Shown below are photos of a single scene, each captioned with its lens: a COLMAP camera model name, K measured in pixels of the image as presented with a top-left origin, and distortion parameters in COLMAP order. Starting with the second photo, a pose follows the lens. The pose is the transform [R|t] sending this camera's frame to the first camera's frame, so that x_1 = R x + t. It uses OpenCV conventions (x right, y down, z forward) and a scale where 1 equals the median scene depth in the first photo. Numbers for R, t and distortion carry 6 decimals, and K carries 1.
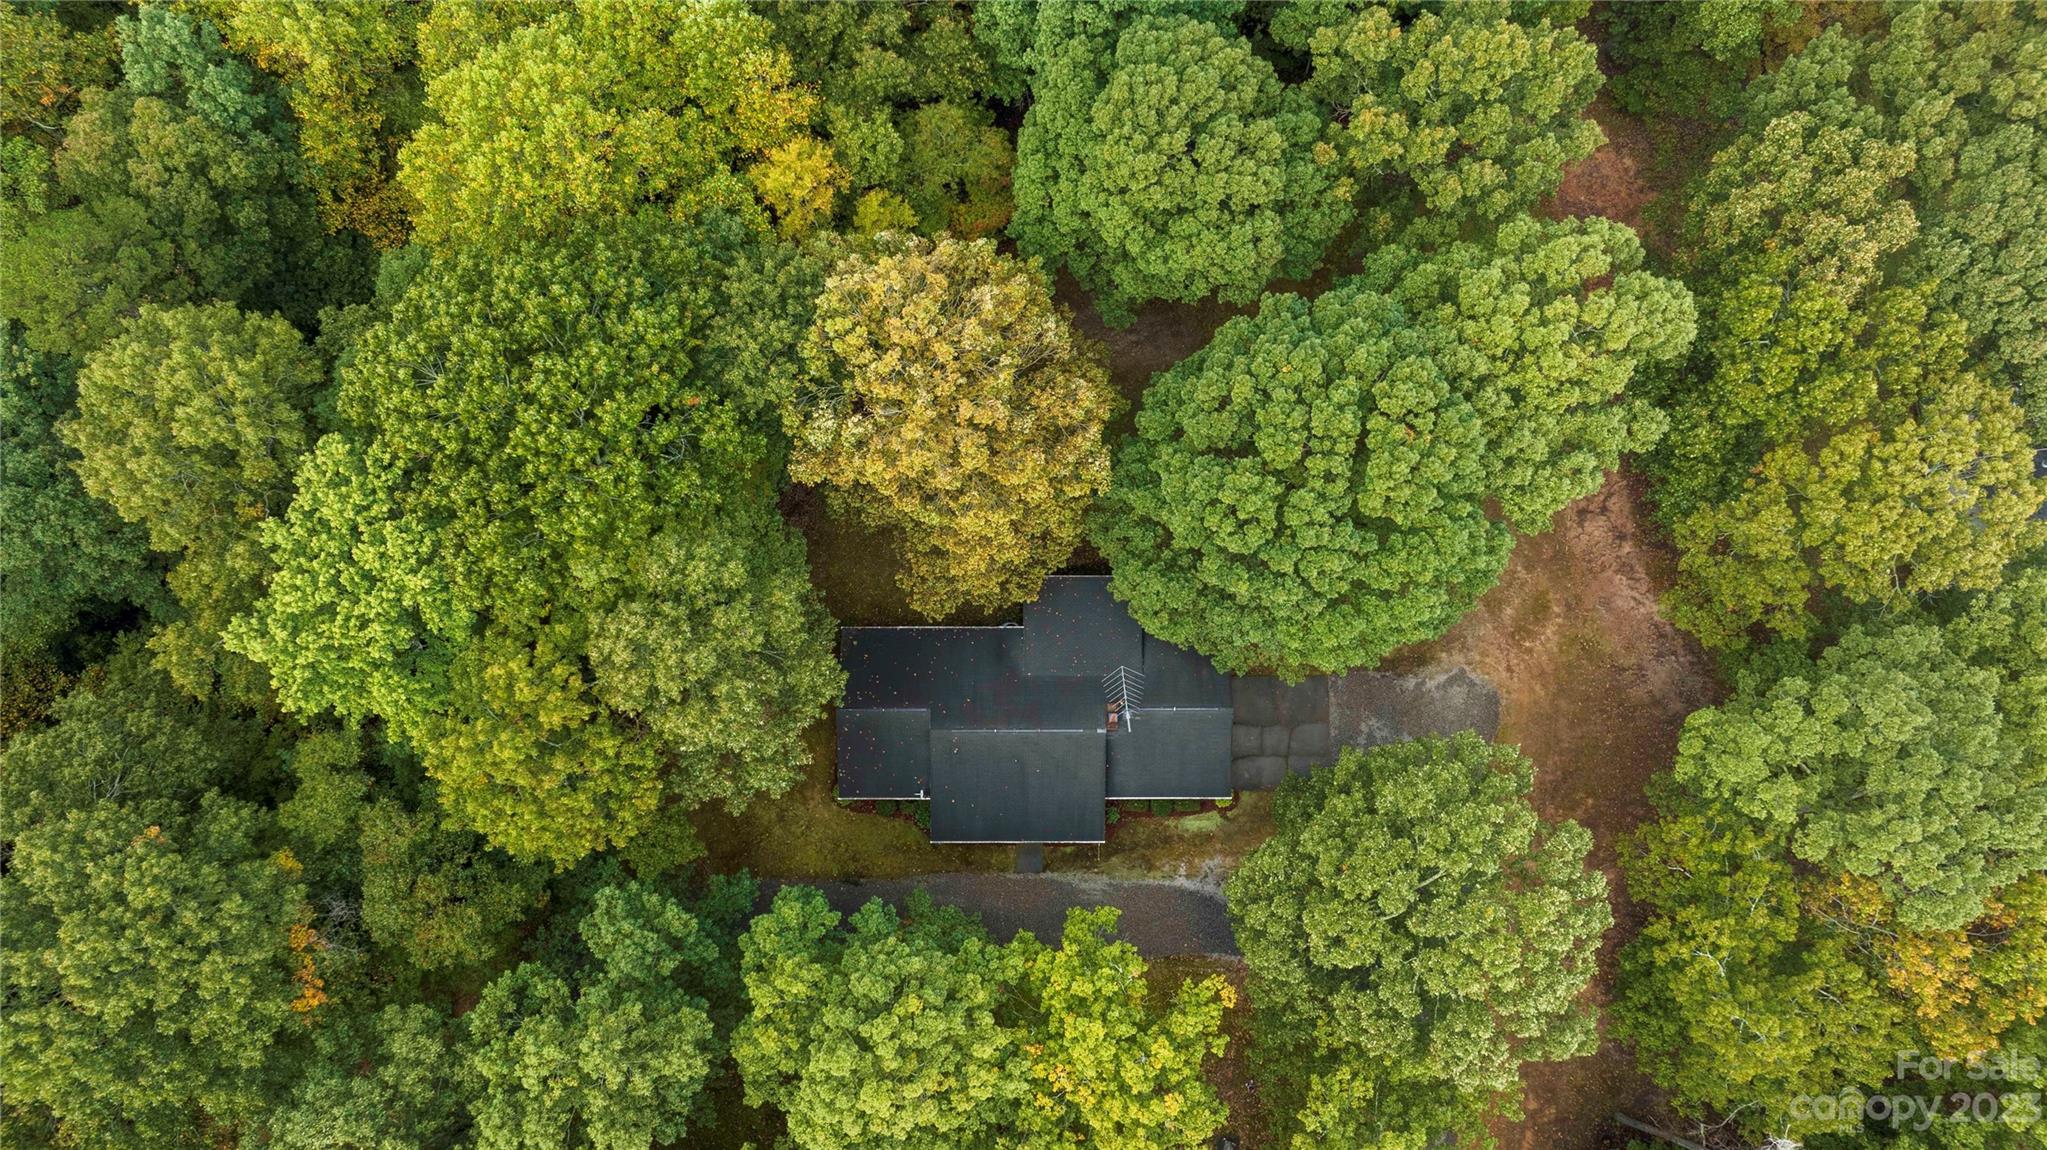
lens RADIAL K [[1500.1, 0, 1023.5], [0, 1500.1, 575.0], [0, 0, 1]] dist [-0.066545, 0.040679]
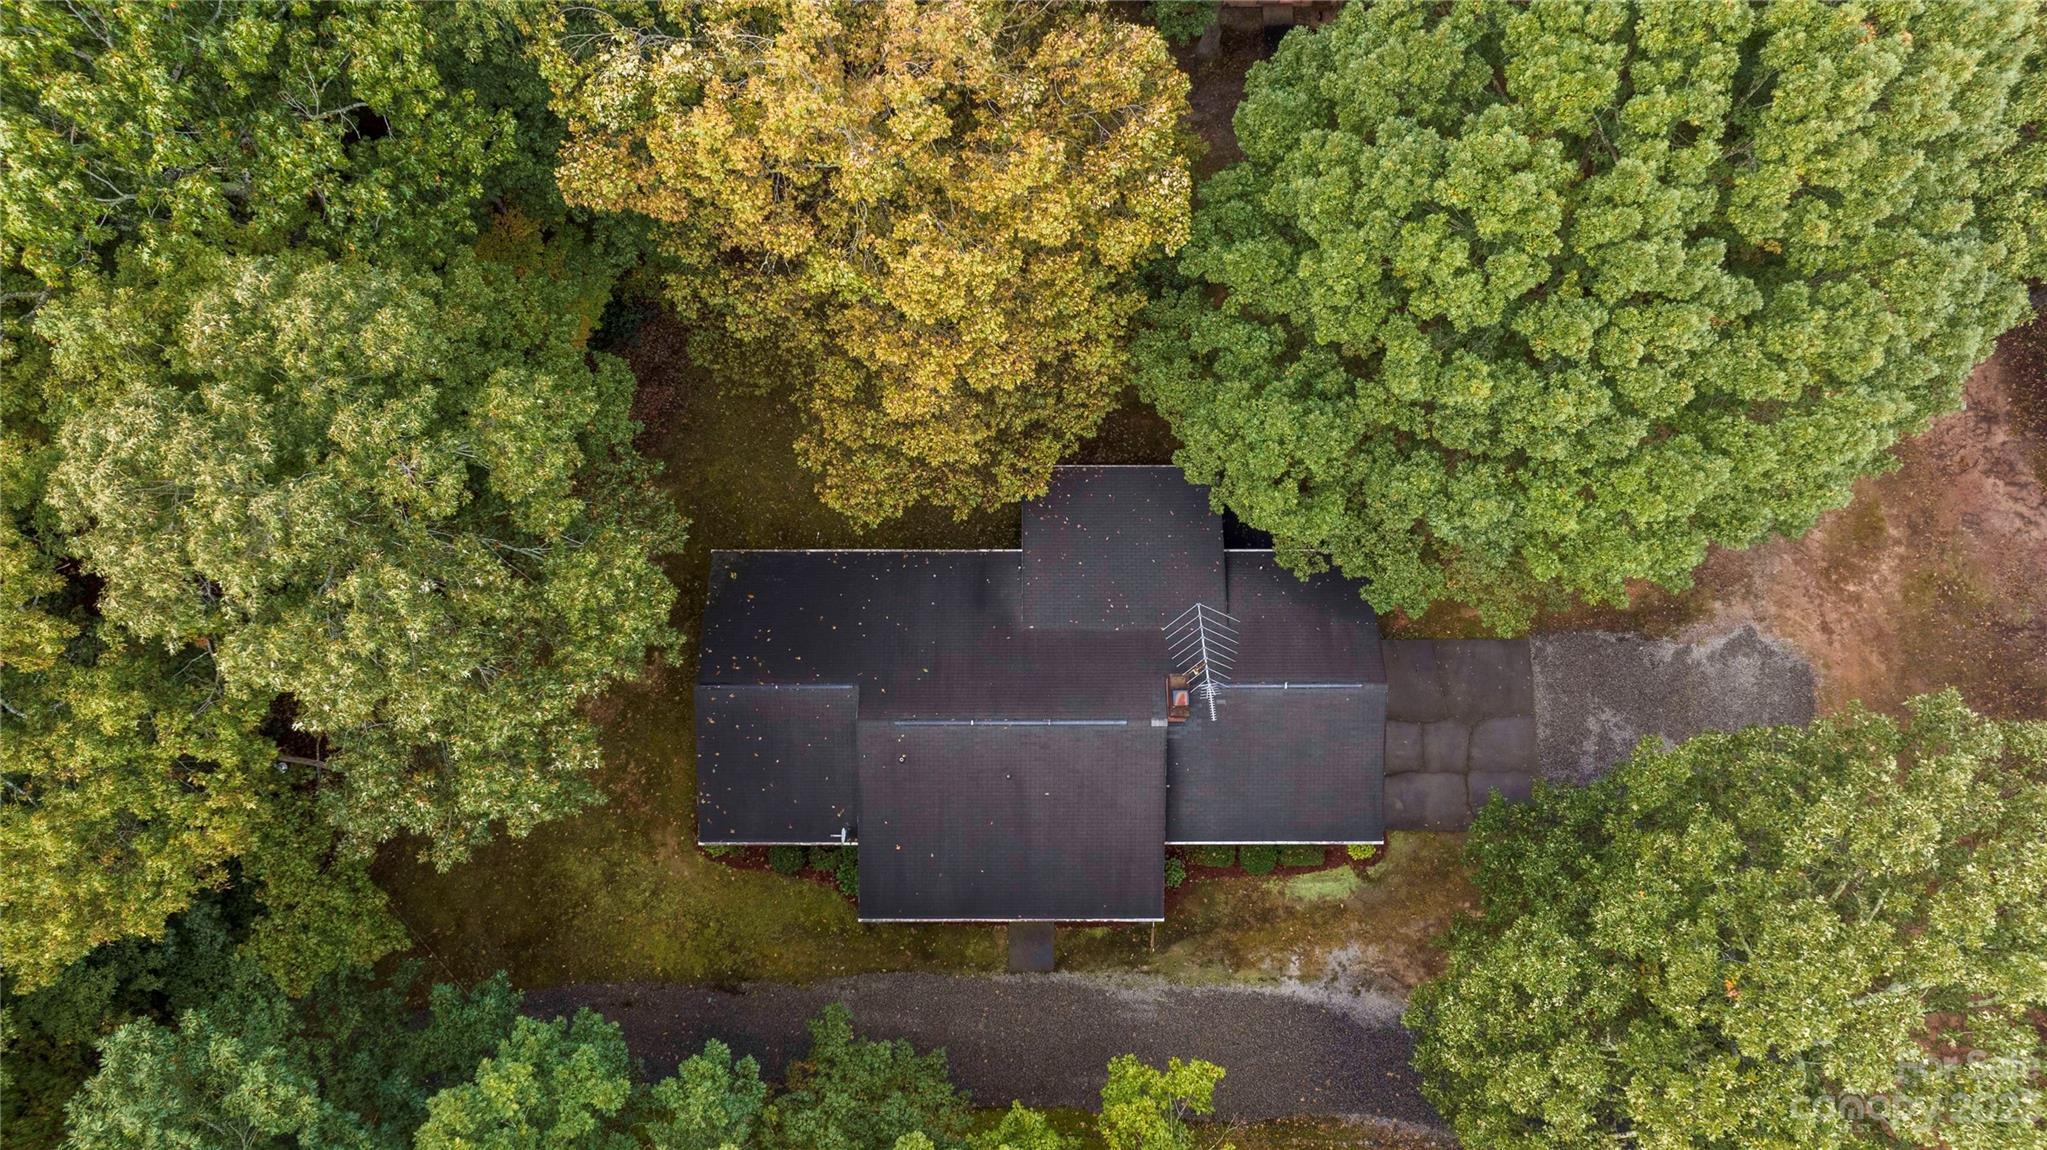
lens RADIAL K [[1500.1, 0, 1023.5], [0, 1500.1, 575.0], [0, 0, 1]] dist [-0.066545, 0.040679]
pose [[0.999998, 0.001203, 0.001514, -0.000262], [-0.001142, 0.999220, -0.039484, 0.081788], [-0.001561, 0.039482, 0.999219, 0.501127]]
